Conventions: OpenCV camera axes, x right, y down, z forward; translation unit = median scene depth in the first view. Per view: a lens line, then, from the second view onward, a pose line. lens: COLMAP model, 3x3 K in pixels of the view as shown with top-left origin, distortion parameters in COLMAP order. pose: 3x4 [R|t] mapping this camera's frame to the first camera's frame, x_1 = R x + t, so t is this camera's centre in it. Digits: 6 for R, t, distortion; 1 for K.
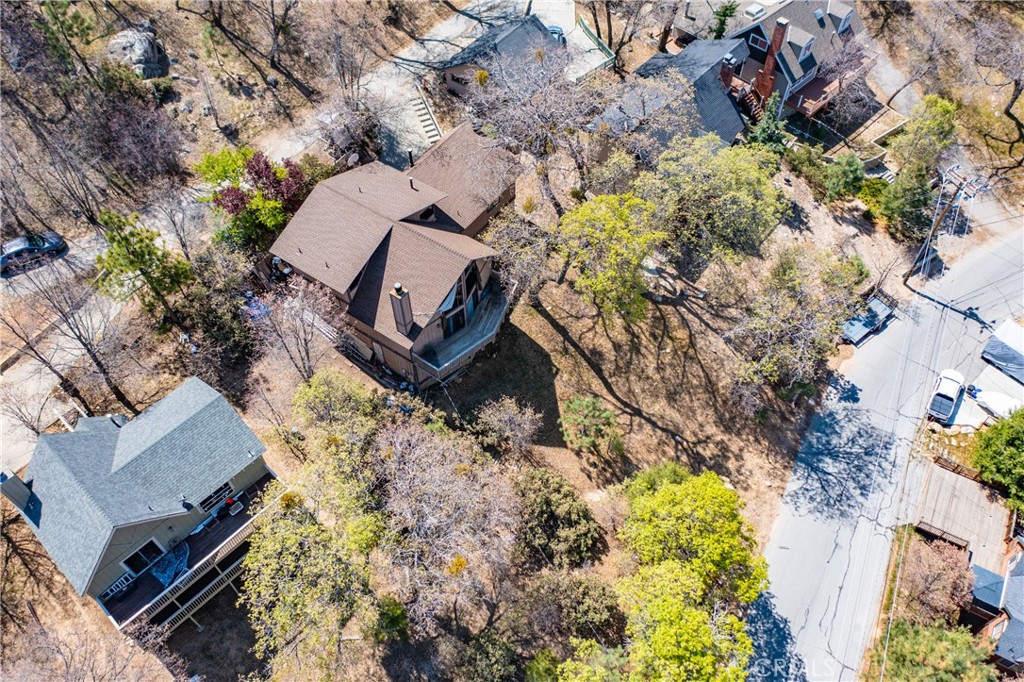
lens RADIAL K [[806.8, 0, 512.0], [0, 806.8, 341.0], [0, 0, 1]] dist [-0.007201, -0.051537]
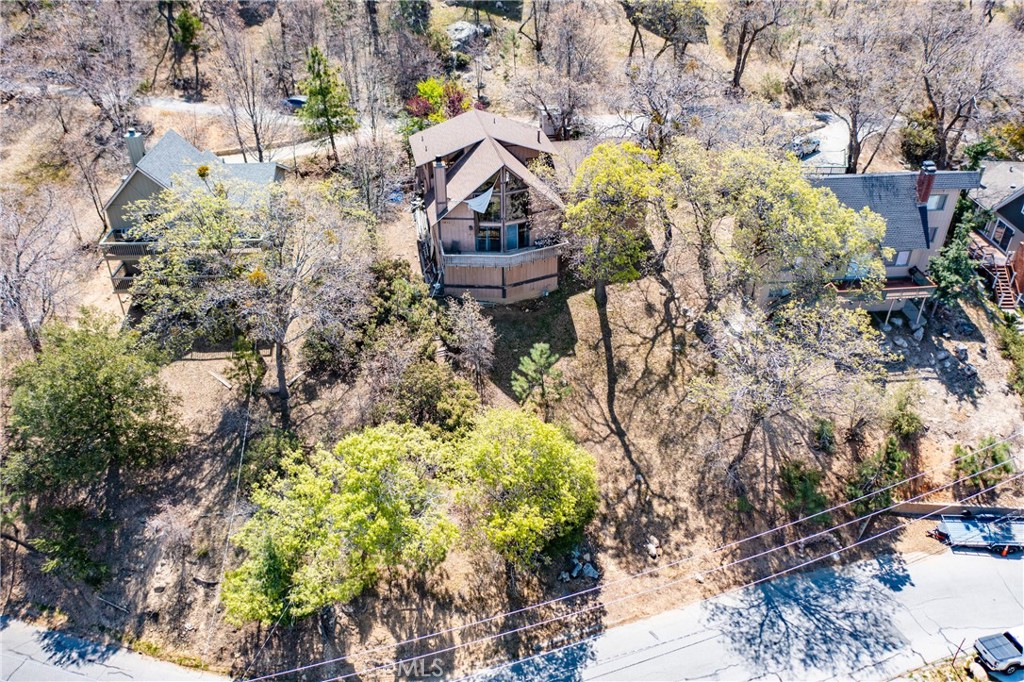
lens RADIAL K [[806.8, 0, 512.0], [0, 806.8, 341.0], [0, 0, 1]] dist [-0.007201, -0.051537]
pose [[0.721632, 0.382120, -0.577261, 0.544974], [-0.551635, 0.821209, -0.145994, 0.200698], [0.418265, 0.423791, 0.803402, 0.184167]]
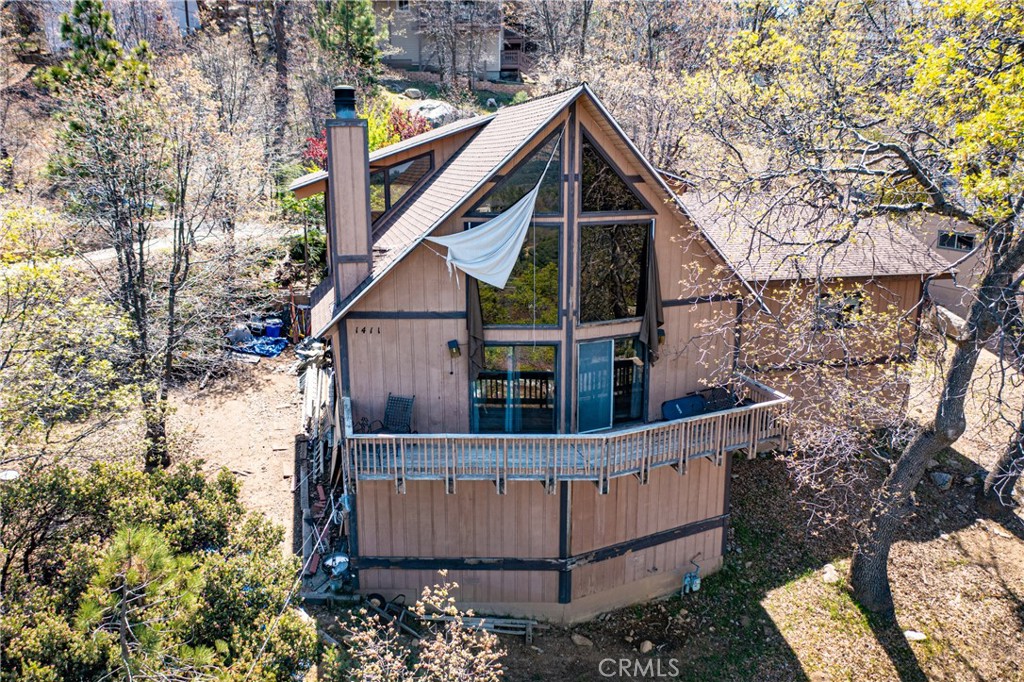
lens RADIAL K [[806.8, 0, 512.0], [0, 806.8, 341.0], [0, 0, 1]] dist [-0.007201, -0.051537]
pose [[0.752216, 0.157273, -0.639872, 0.105857], [-0.527850, 0.725076, -0.442311, 0.088805], [0.394393, 0.670470, 0.628430, 0.697352]]
